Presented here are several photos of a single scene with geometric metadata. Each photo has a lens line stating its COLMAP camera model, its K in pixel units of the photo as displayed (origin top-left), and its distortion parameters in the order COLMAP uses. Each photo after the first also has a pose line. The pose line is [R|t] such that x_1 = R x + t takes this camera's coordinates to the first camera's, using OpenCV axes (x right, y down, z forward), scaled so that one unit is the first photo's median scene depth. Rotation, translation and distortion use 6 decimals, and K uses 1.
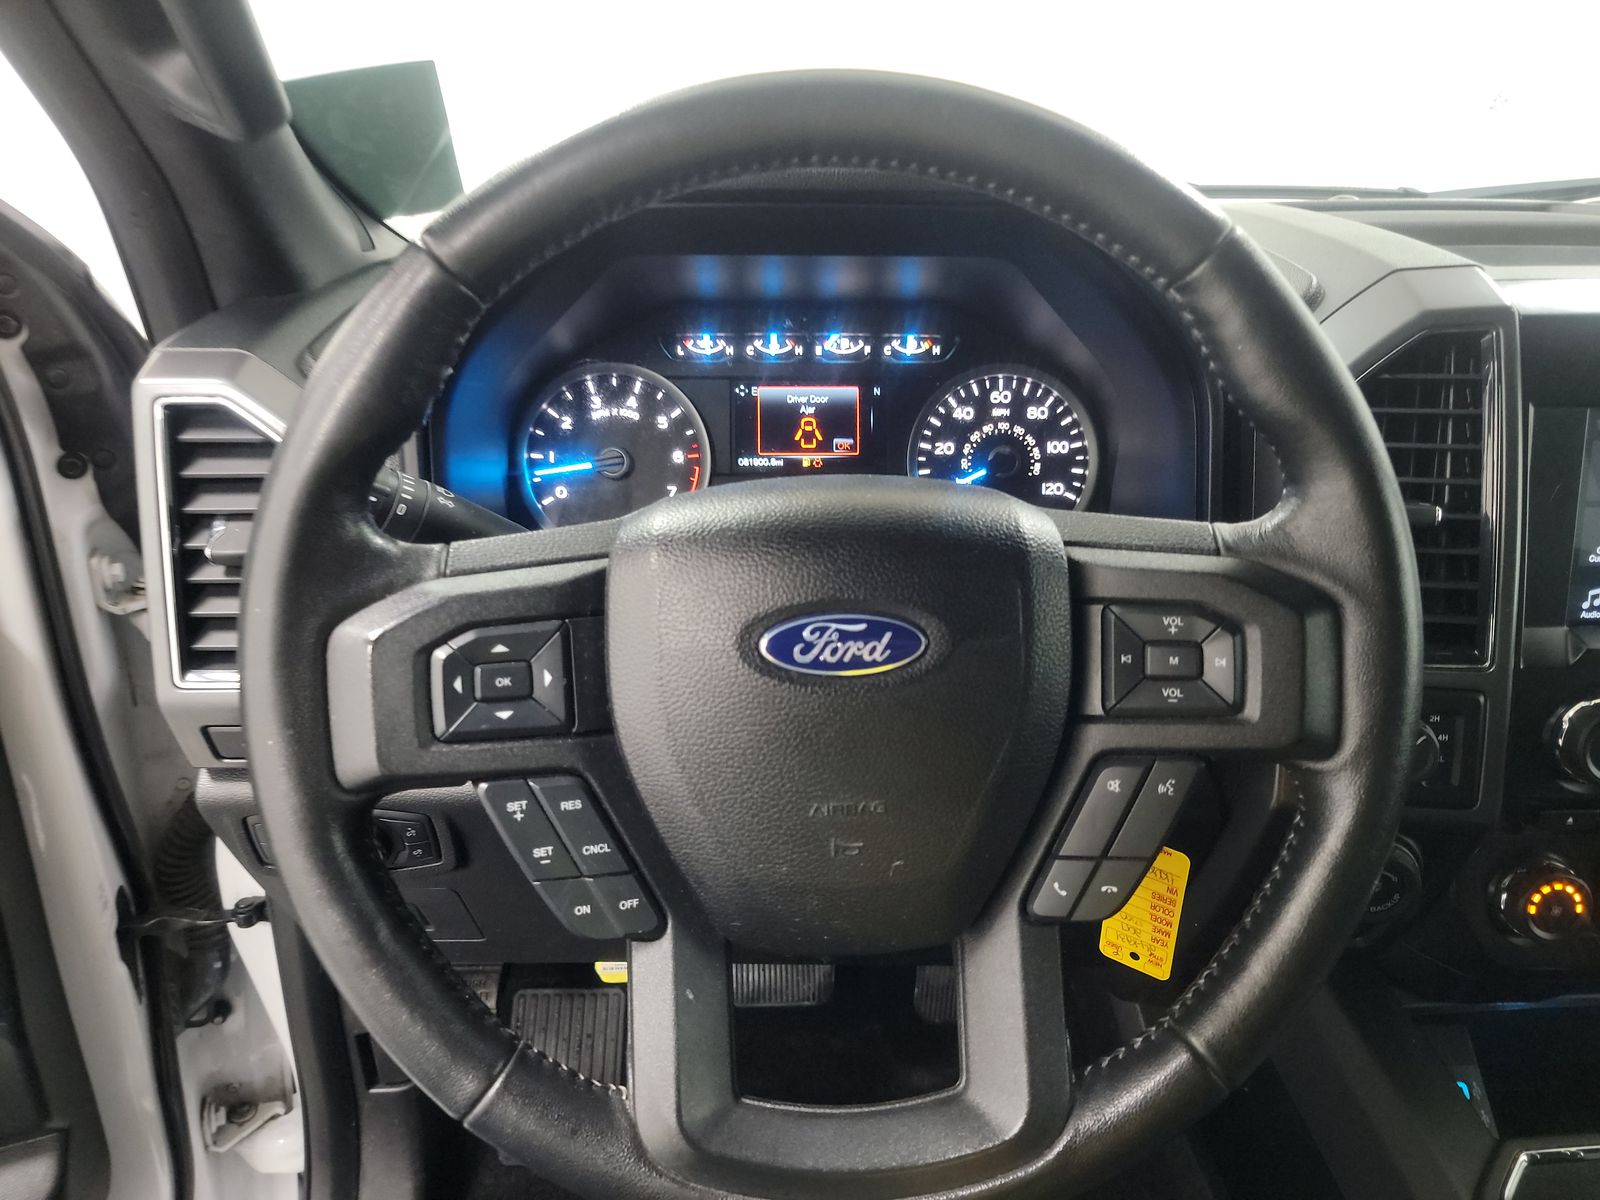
lens RADIAL K [[1134.4, 0, 812.2], [0, 1134.4, 586.7], [0, 0, 1]] dist [0.053743, -0.038331]
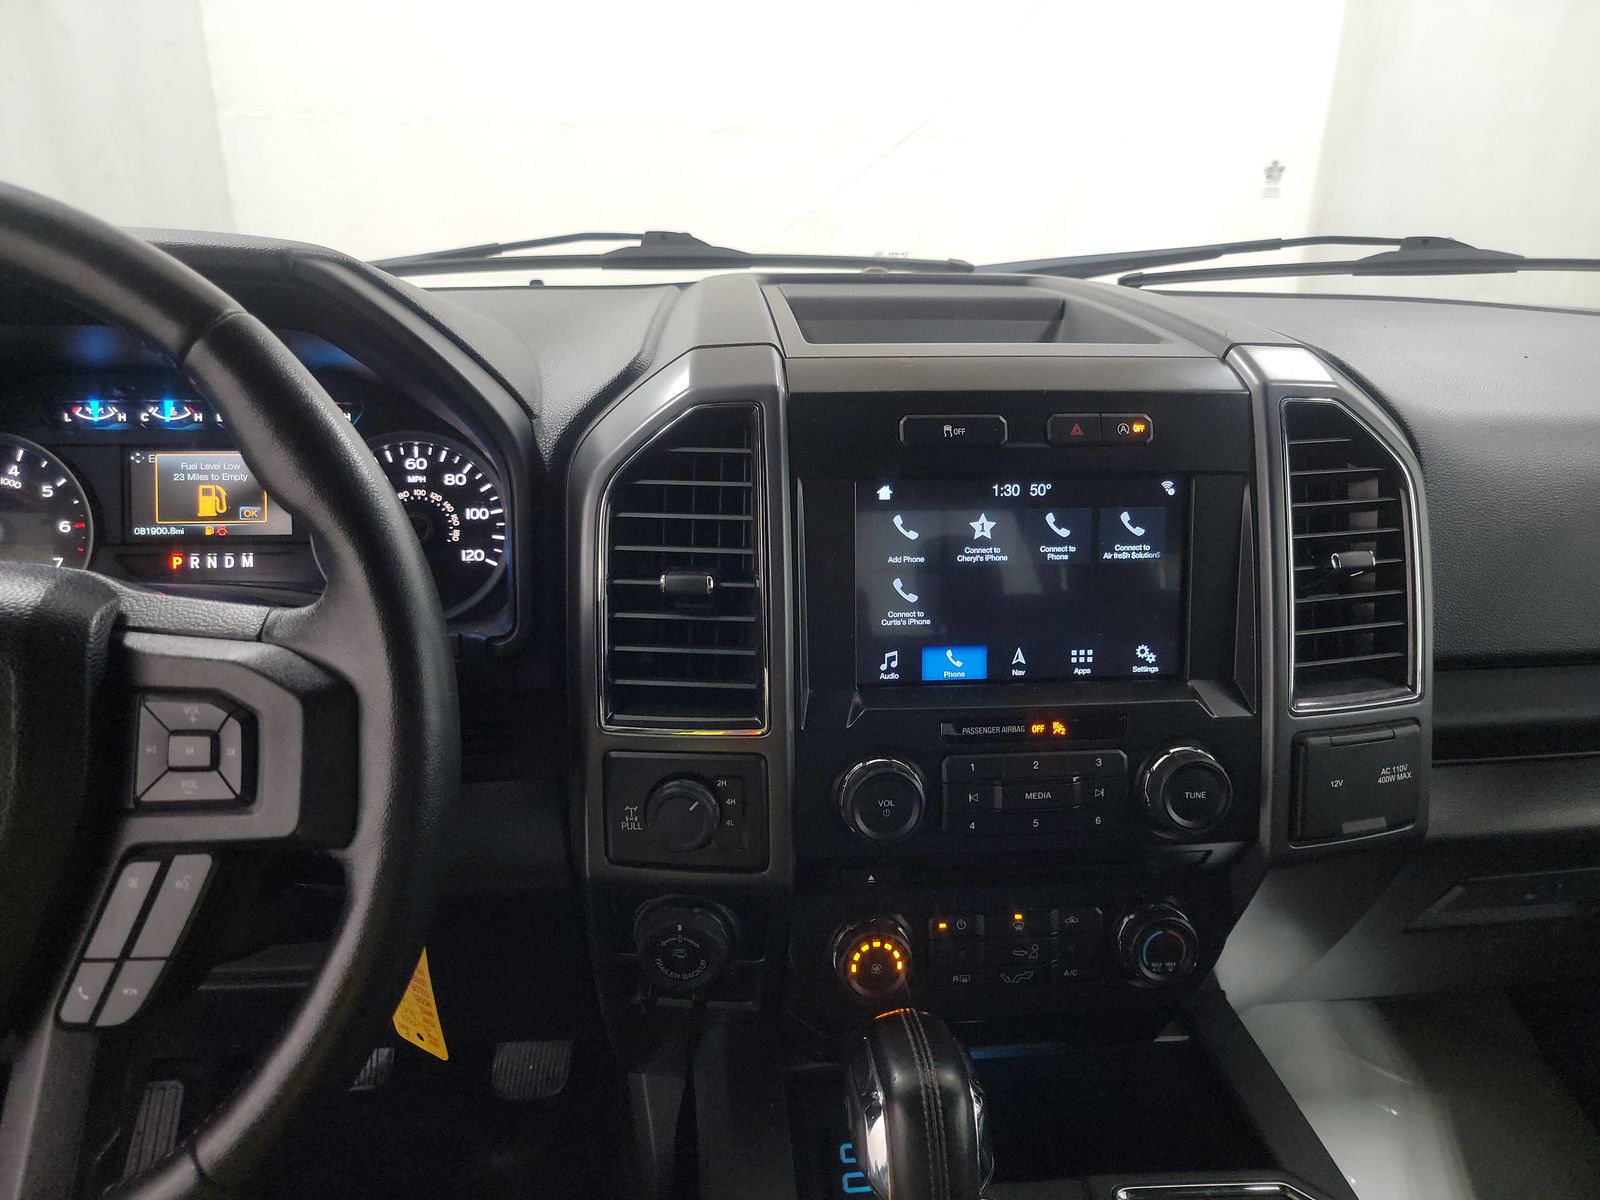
lens RADIAL K [[1134.4, 0, 818.6], [0, 1134.4, 567.1], [0, 0, 1]] dist [0.053743, -0.038331]
pose [[0.997046, -0.012685, 0.075754, 0.443431], [0.016750, 0.998440, -0.053269, -0.017432], [-0.074960, 0.054381, 0.995703, -0.017205]]
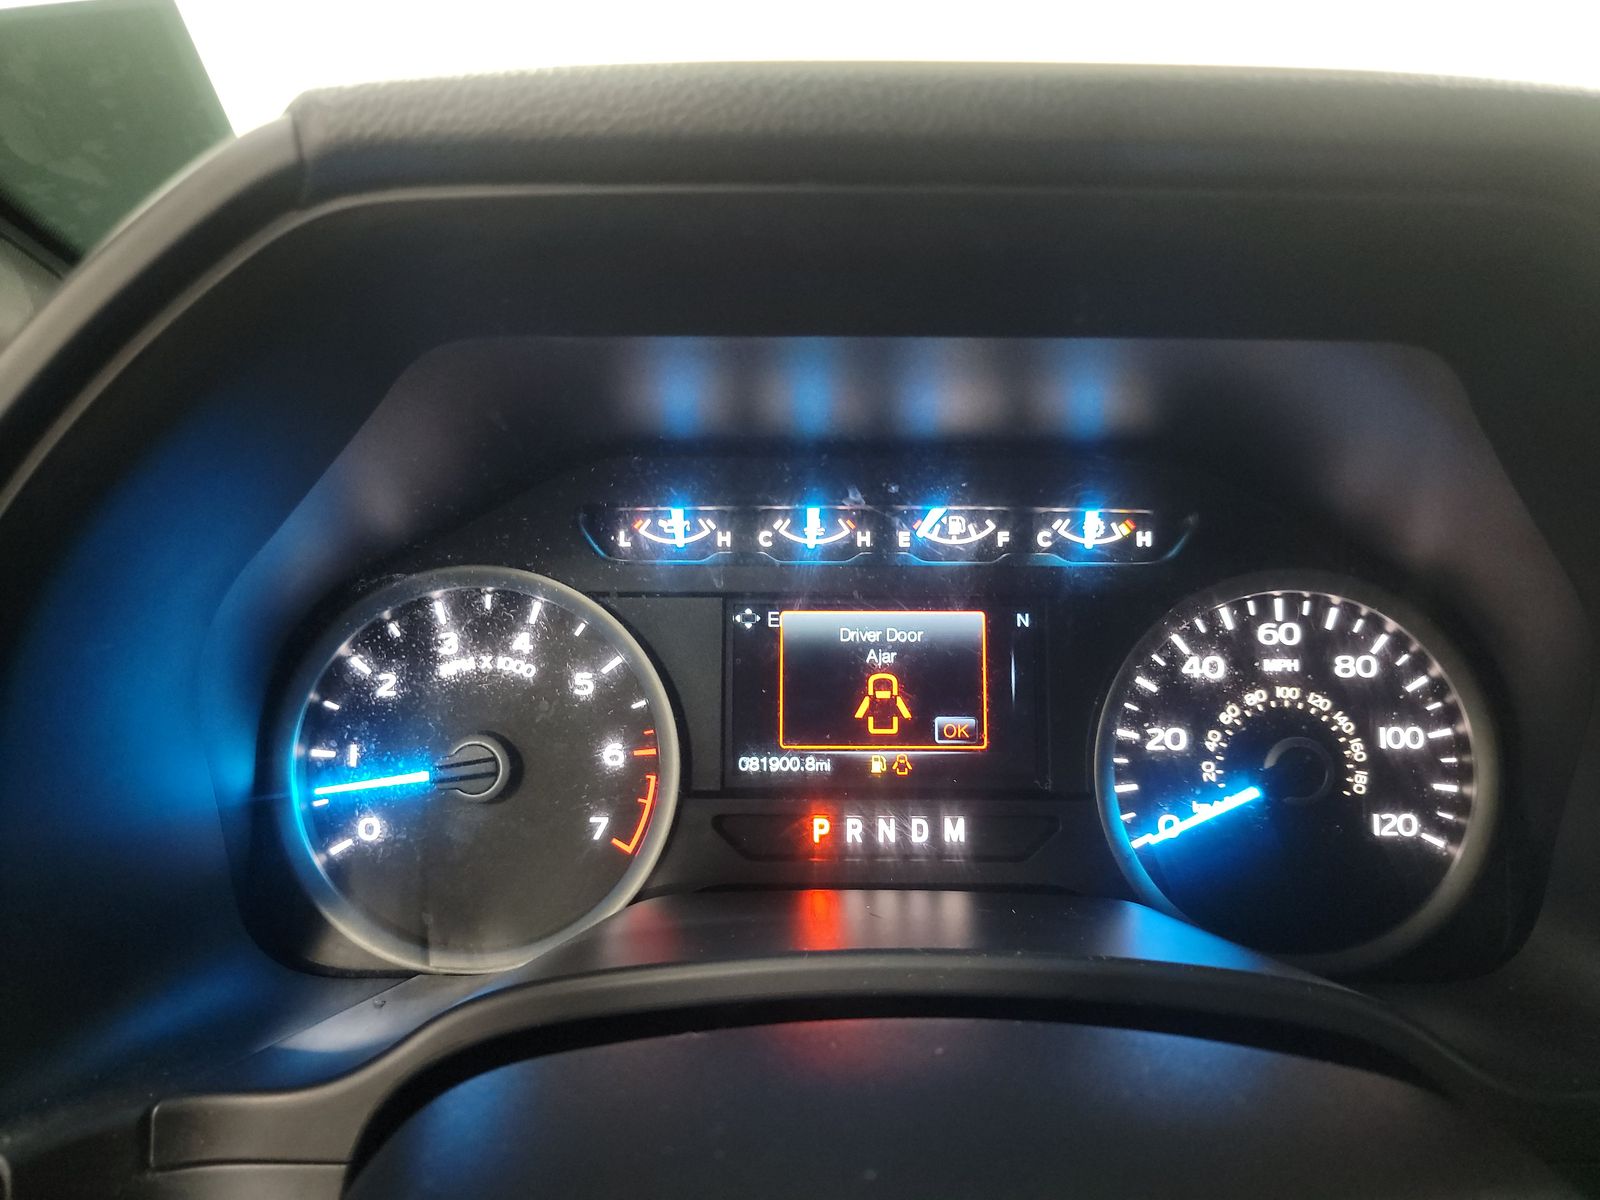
lens RADIAL K [[1134.4, 0, 800.3], [0, 1134.4, 604.4], [0, 0, 1]] dist [0.053743, -0.038331]
pose [[0.999868, 0.003276, -0.015906, -0.031403], [-0.005240, 0.992138, -0.125042, -0.117712], [0.015371, 0.125109, 0.992024, 0.513233]]
